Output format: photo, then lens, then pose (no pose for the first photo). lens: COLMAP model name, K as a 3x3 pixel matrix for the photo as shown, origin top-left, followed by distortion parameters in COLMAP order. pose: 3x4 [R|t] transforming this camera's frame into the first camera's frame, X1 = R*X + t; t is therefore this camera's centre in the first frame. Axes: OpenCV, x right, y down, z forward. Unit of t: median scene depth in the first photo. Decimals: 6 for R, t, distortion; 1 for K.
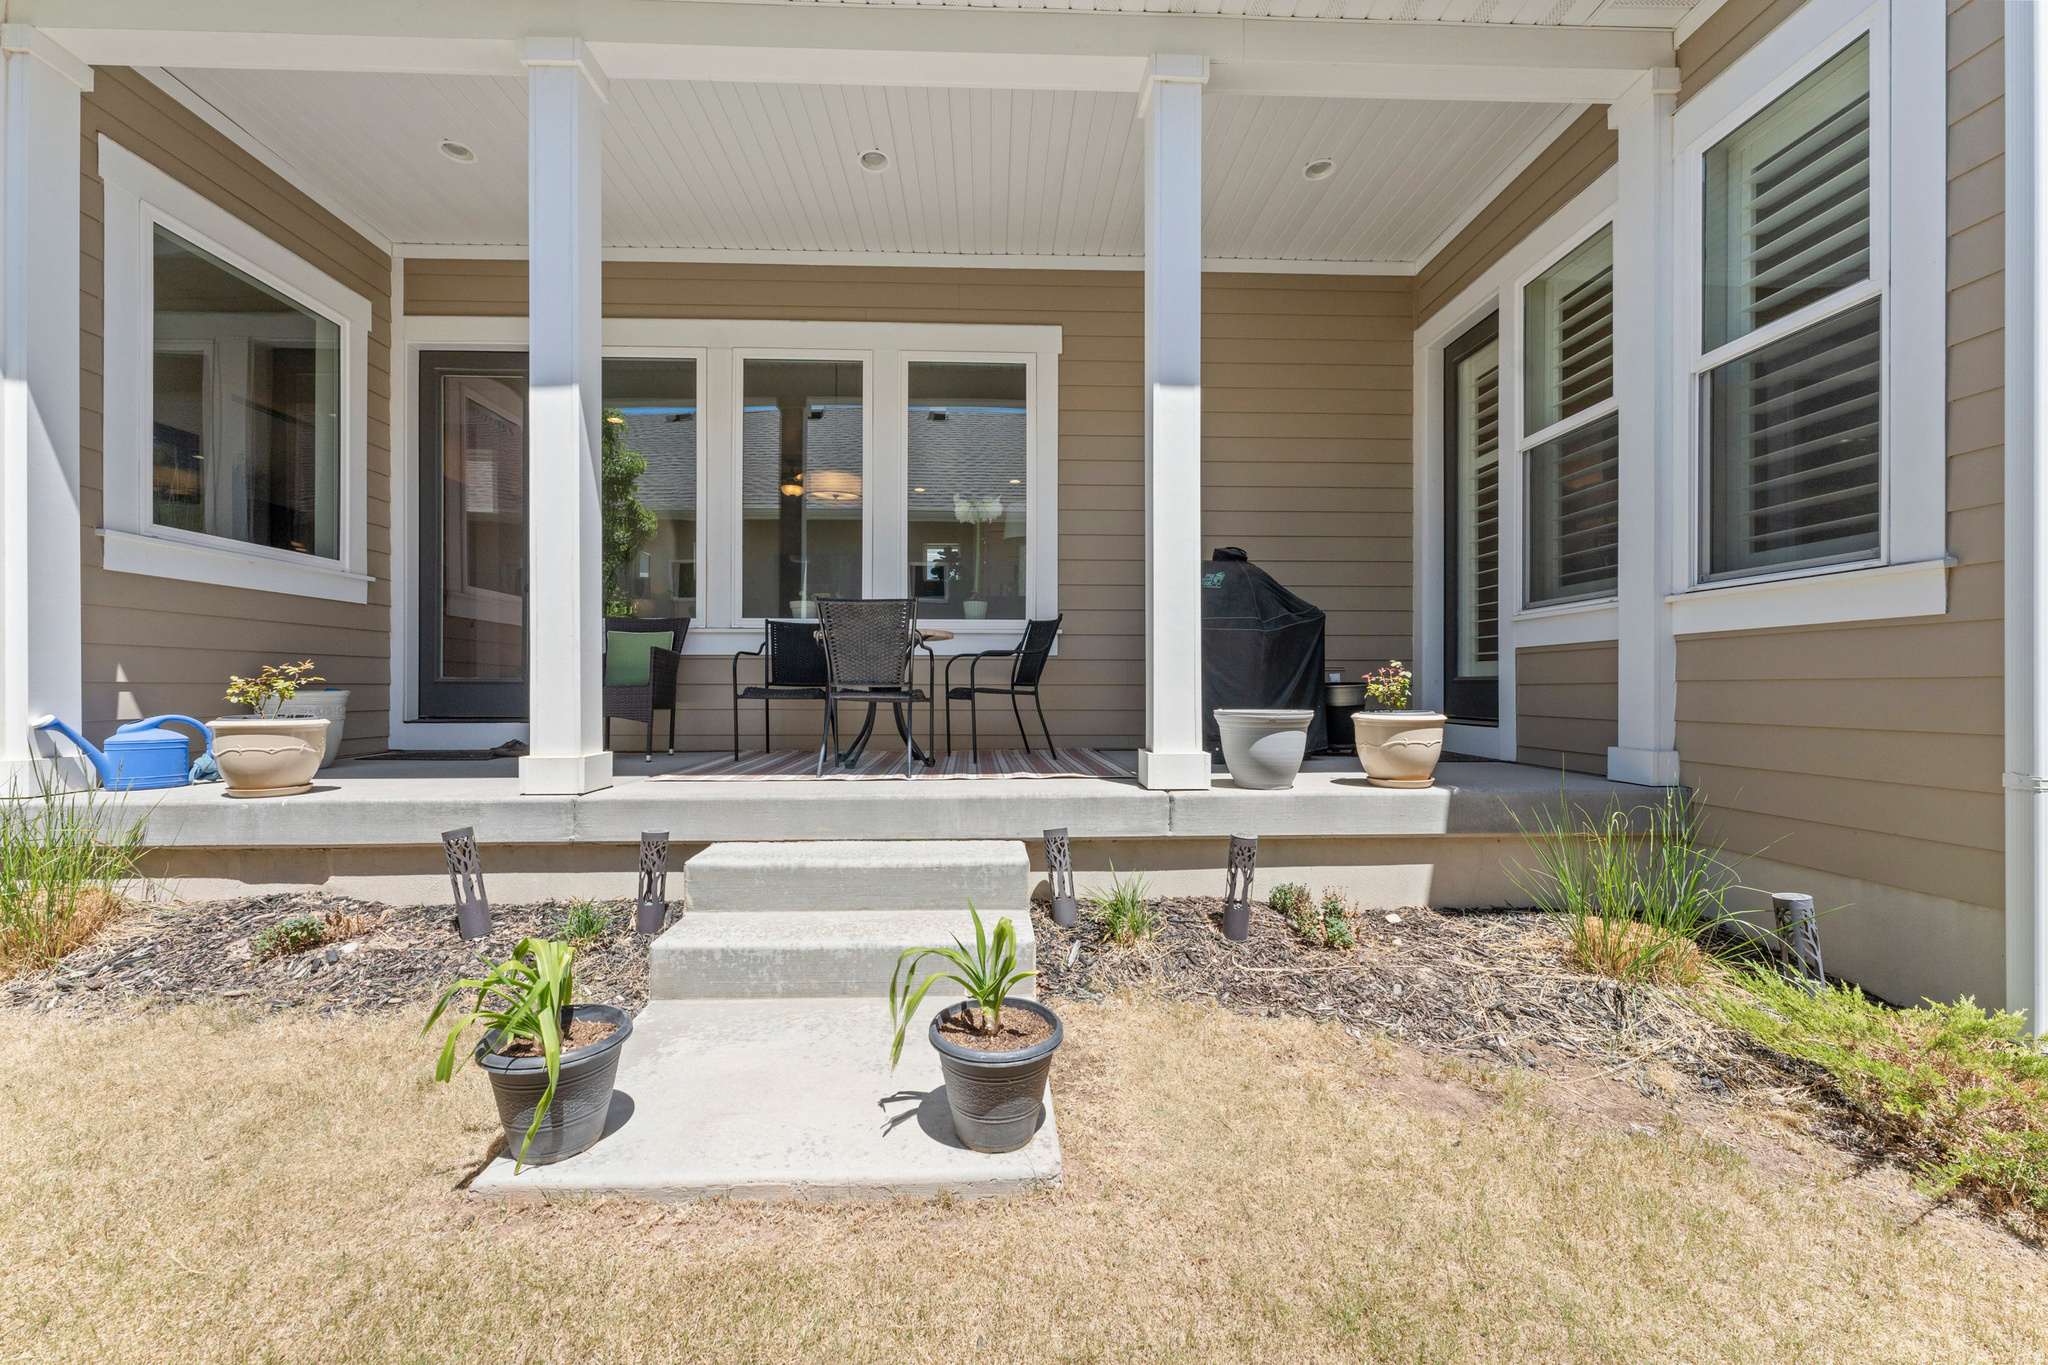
lens RADIAL K [[823.9, 0, 1018.1], [0, 823.9, 685.5], [0, 0, 1]] dist [-0.001256, 0.001119]
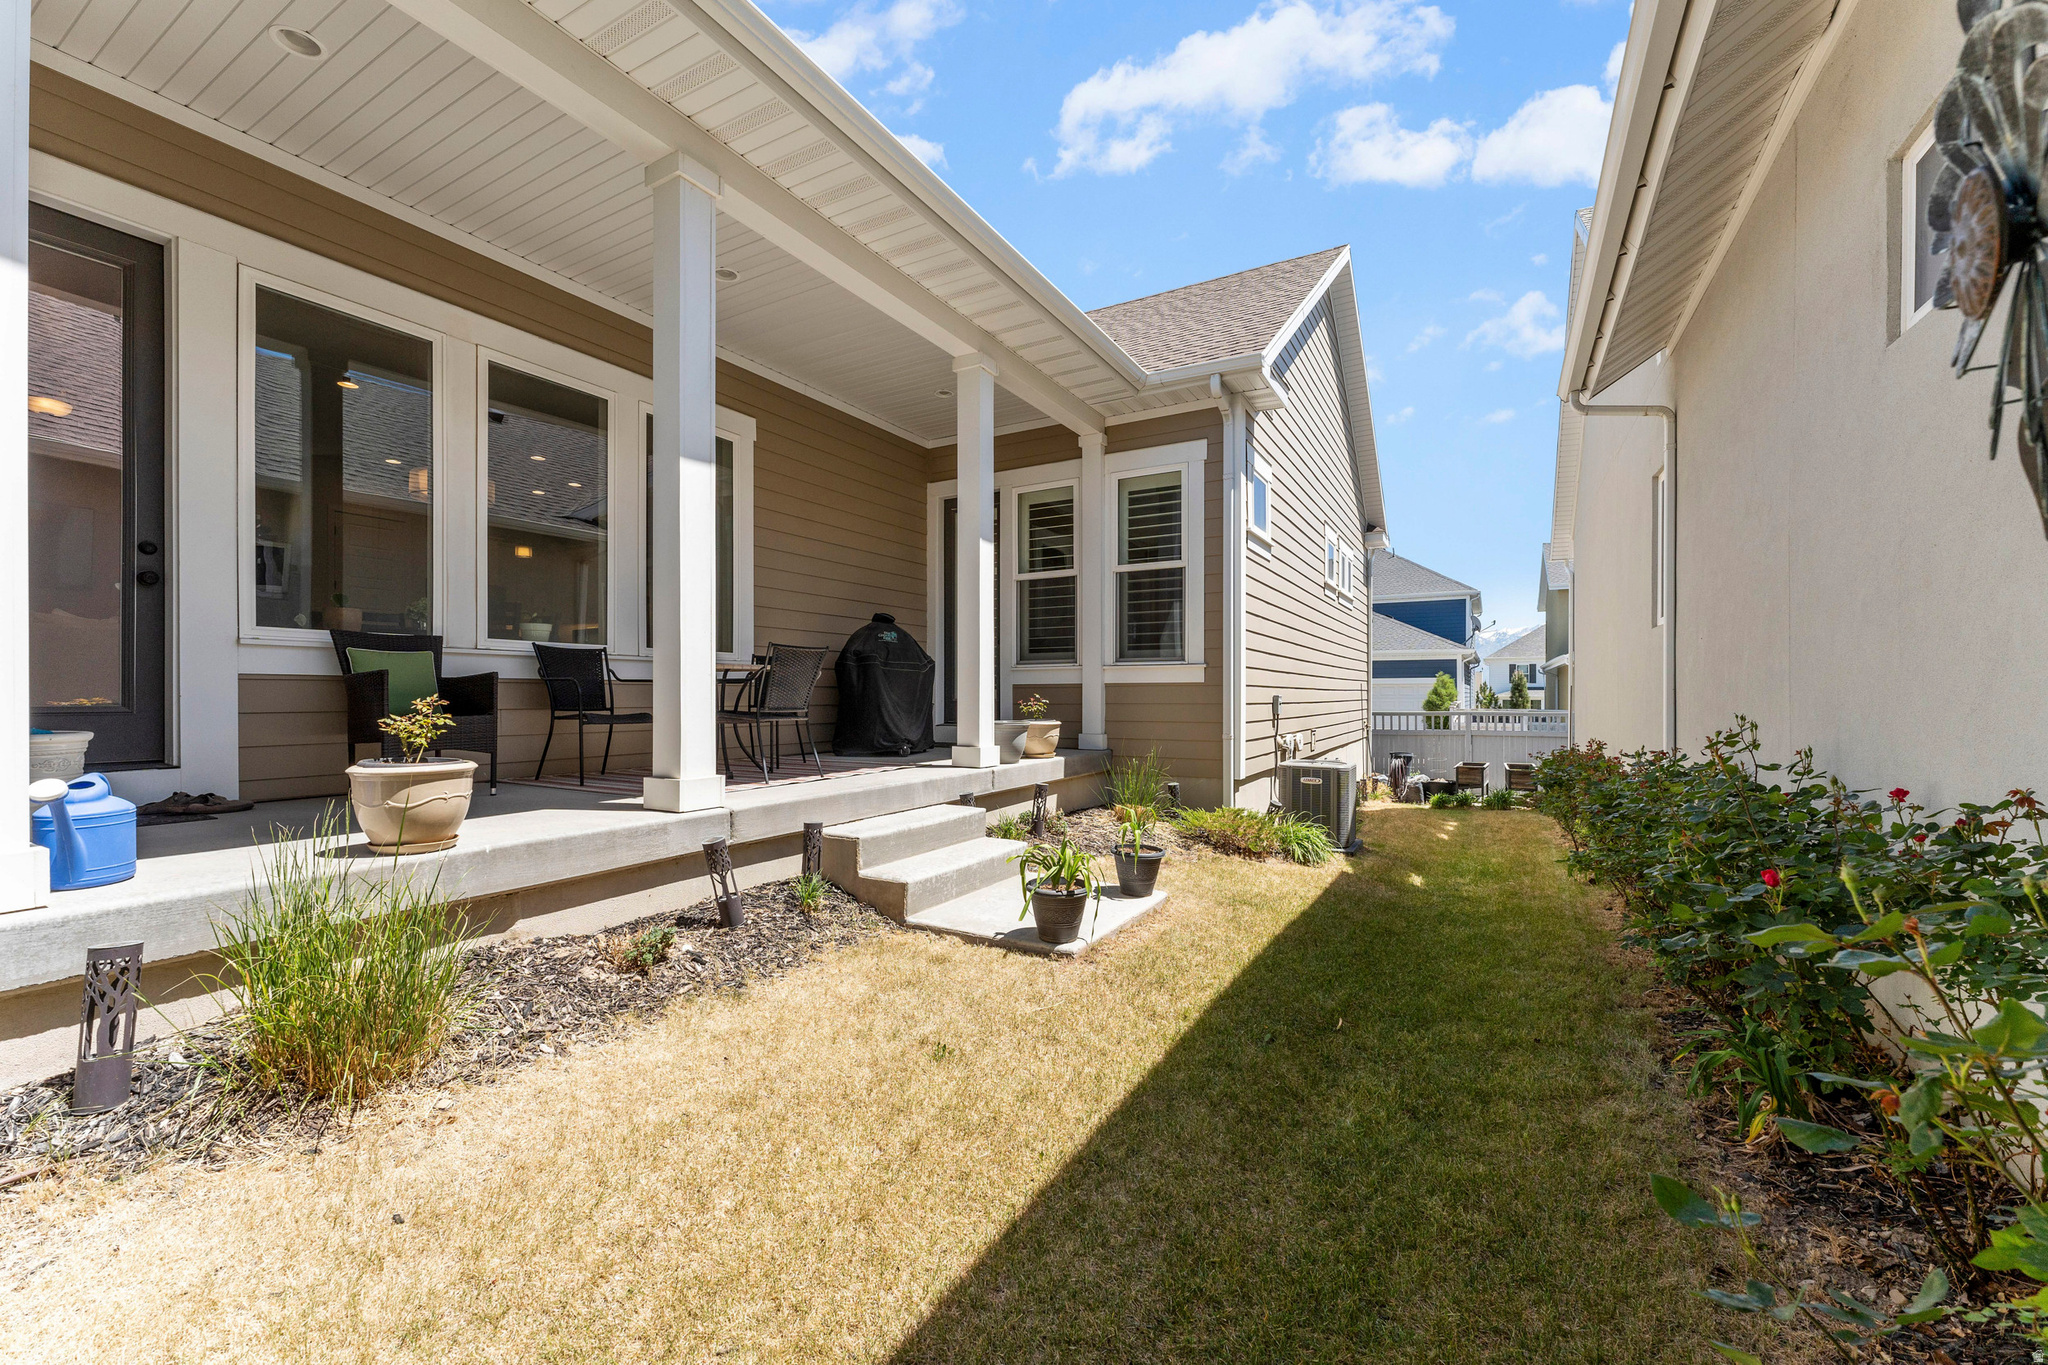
lens RADIAL K [[823.9, 0, 1022.3], [0, 823.9, 692.1], [0, 0, 1]] dist [-0.001256, 0.001119]
pose [[0.521488, 0.003080, 0.853253, -1.243205], [0.003365, 0.999978, -0.005666, -0.023227], [-0.853252, 0.005826, 0.521466, 0.007513]]
